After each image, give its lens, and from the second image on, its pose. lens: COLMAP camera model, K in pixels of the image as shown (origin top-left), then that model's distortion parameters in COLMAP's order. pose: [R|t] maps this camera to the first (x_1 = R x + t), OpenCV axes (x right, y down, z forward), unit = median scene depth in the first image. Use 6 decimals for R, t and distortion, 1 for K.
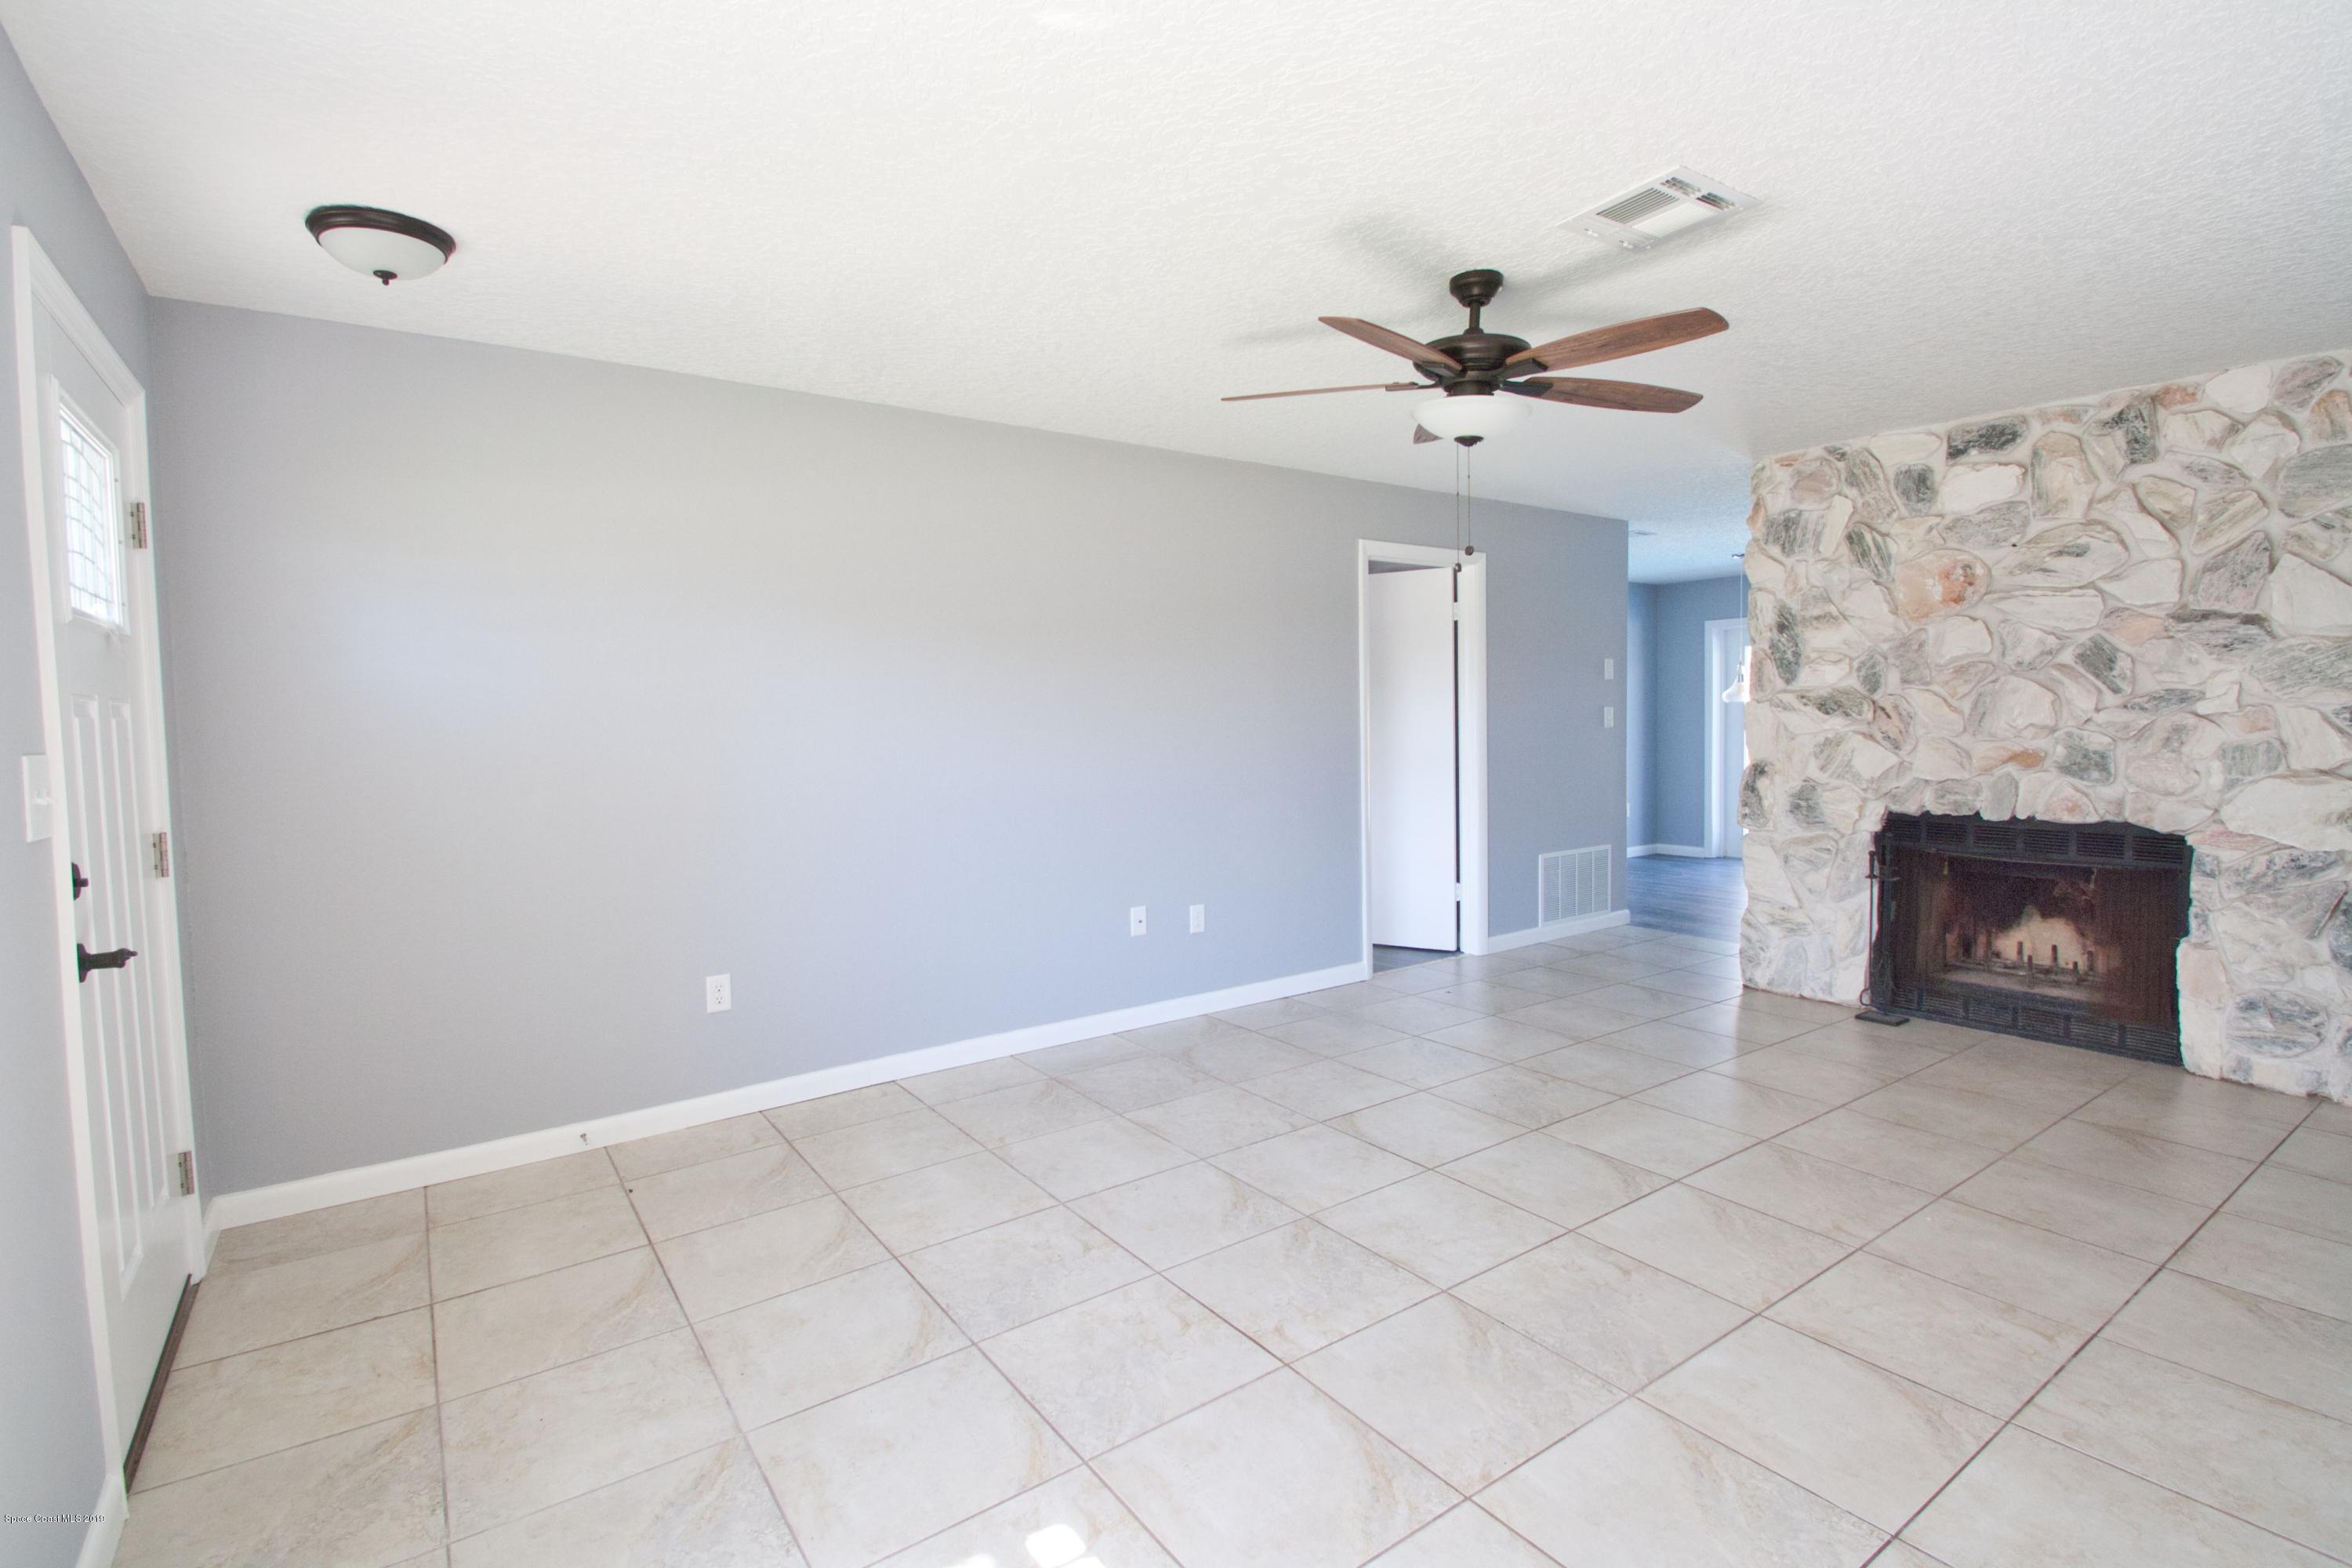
lens RADIAL K [[1104.2, 0, 1178.3], [0, 1104.2, 779.2], [0, 0, 1]] dist [0.002117, -0.016080]
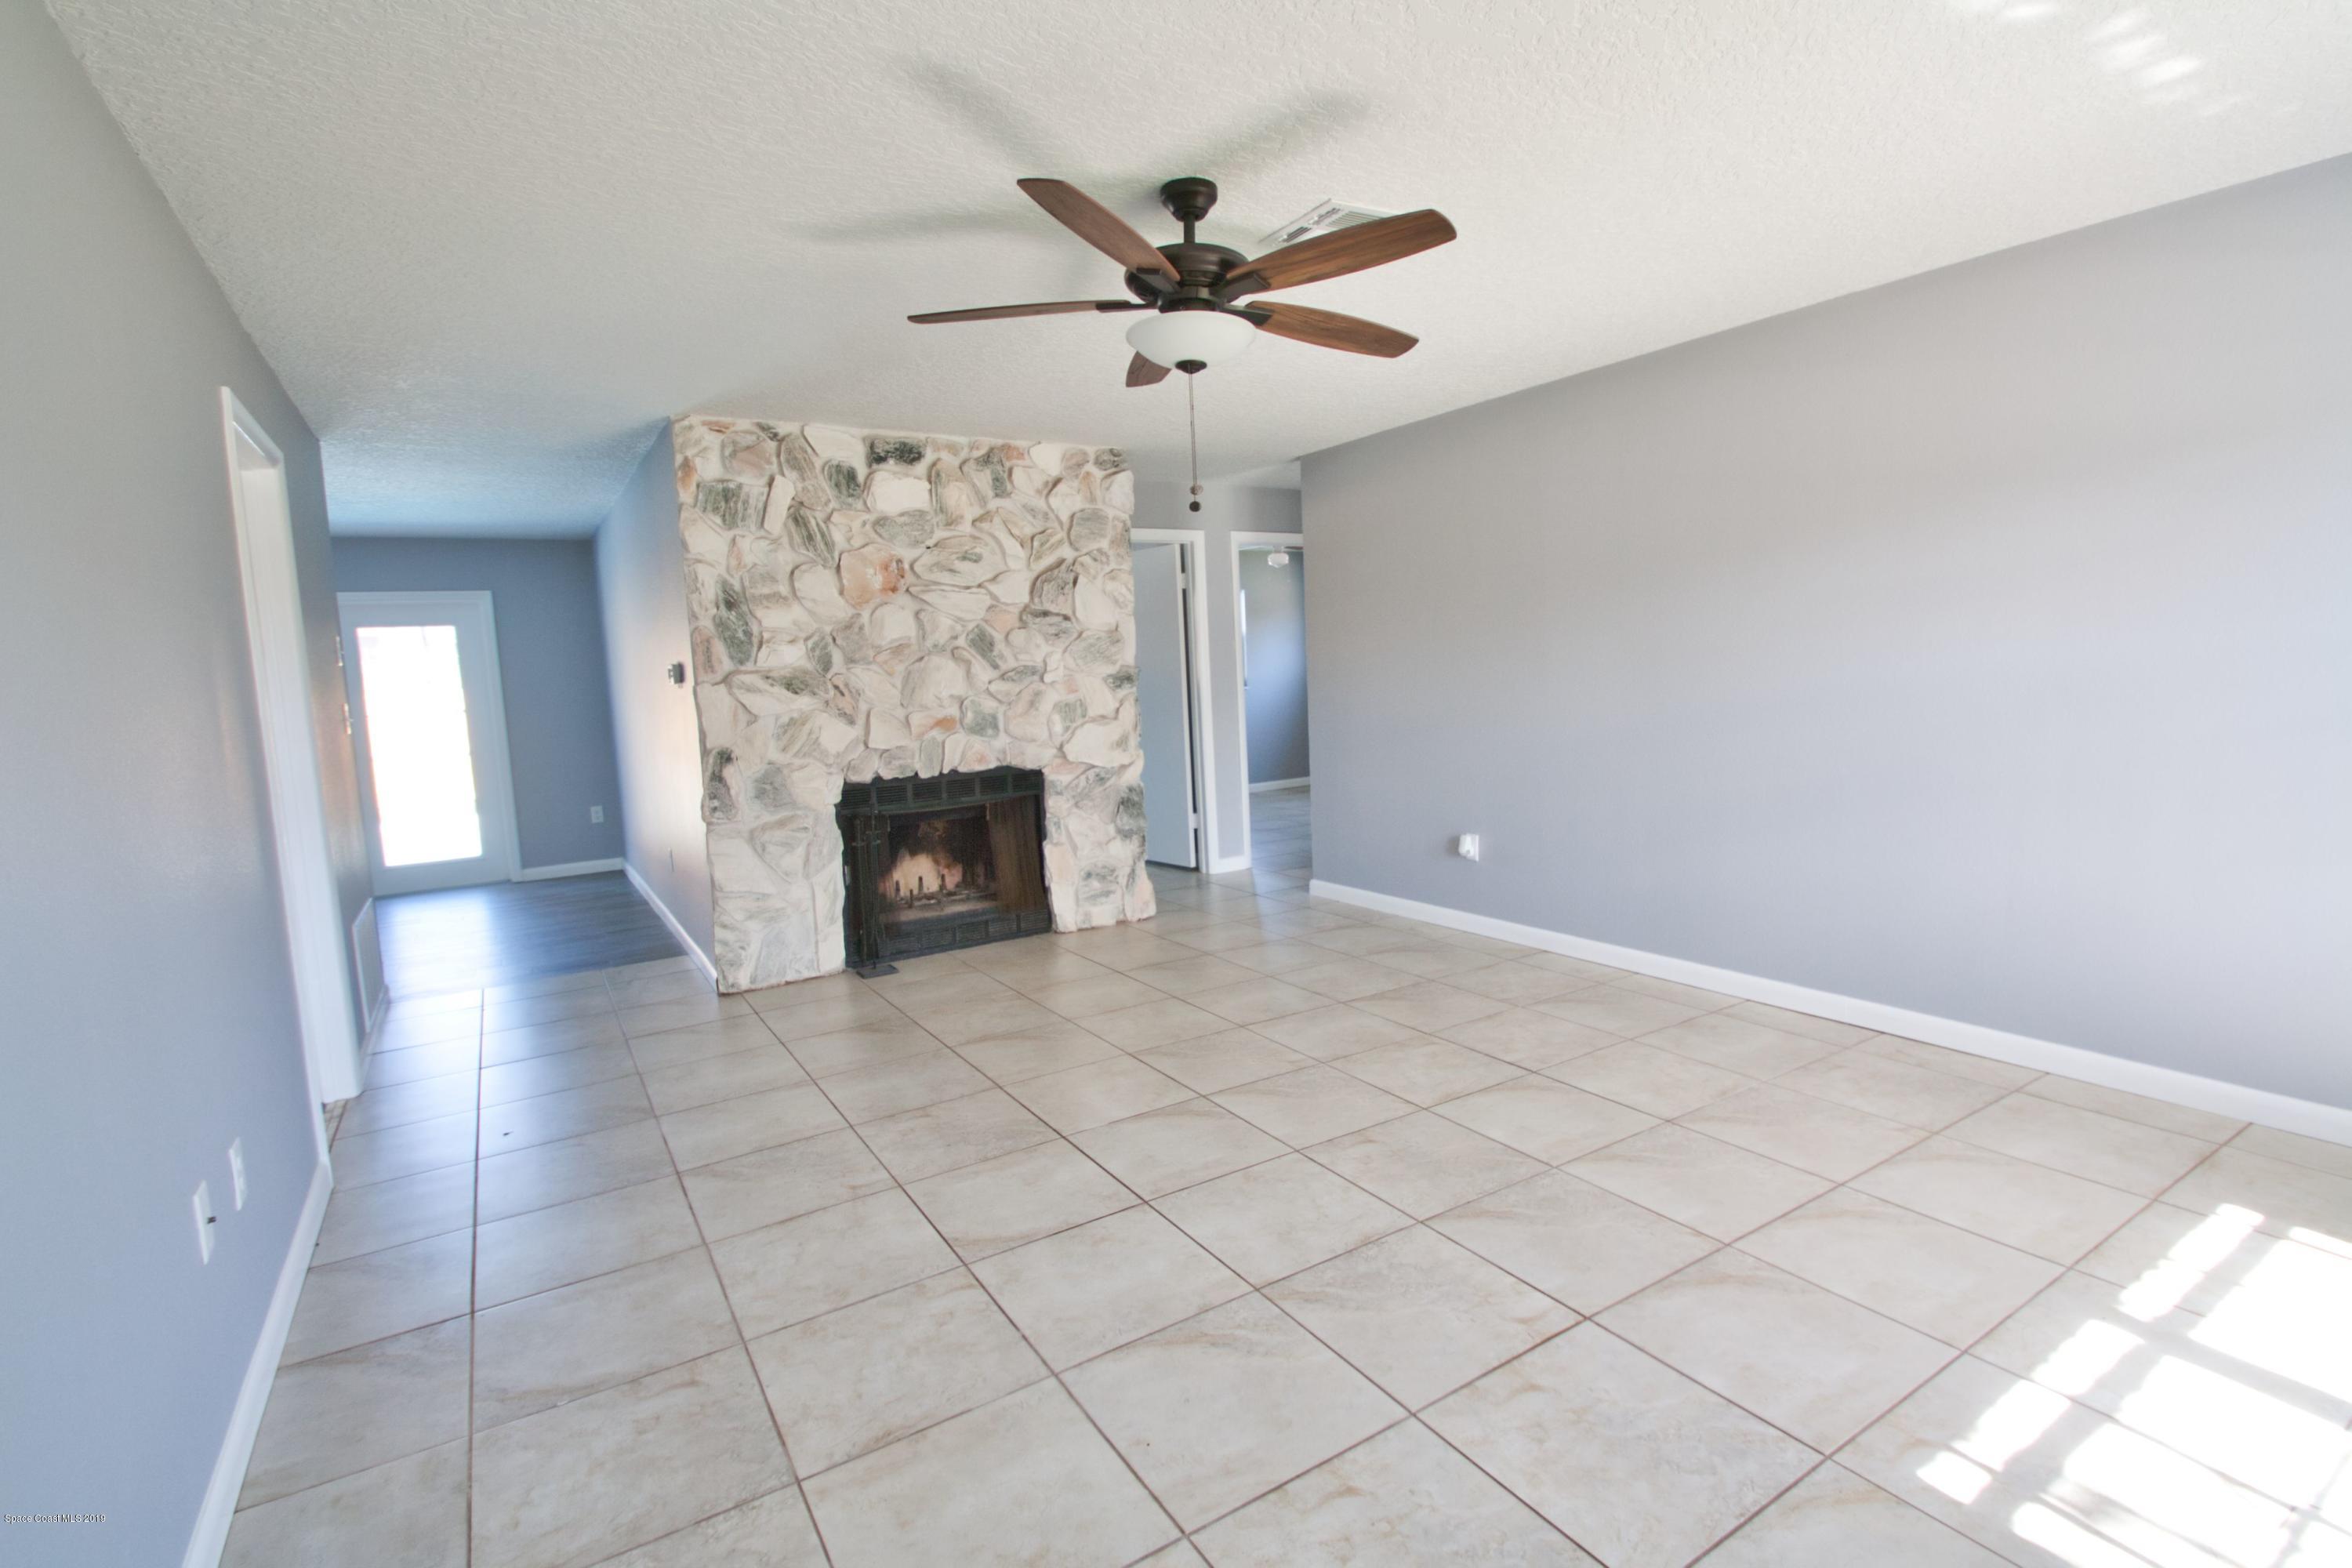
lens RADIAL K [[1112.8, 0, 1191.1], [0, 1112.8, 772.4], [0, 0, 1]] dist [0.006599, -0.011047]
pose [[0.043031, -0.082073, 0.995697, -0.460612], [0.105931, 0.991377, 0.077139, -0.031744], [-0.993442, 0.102156, 0.051354, 0.672198]]
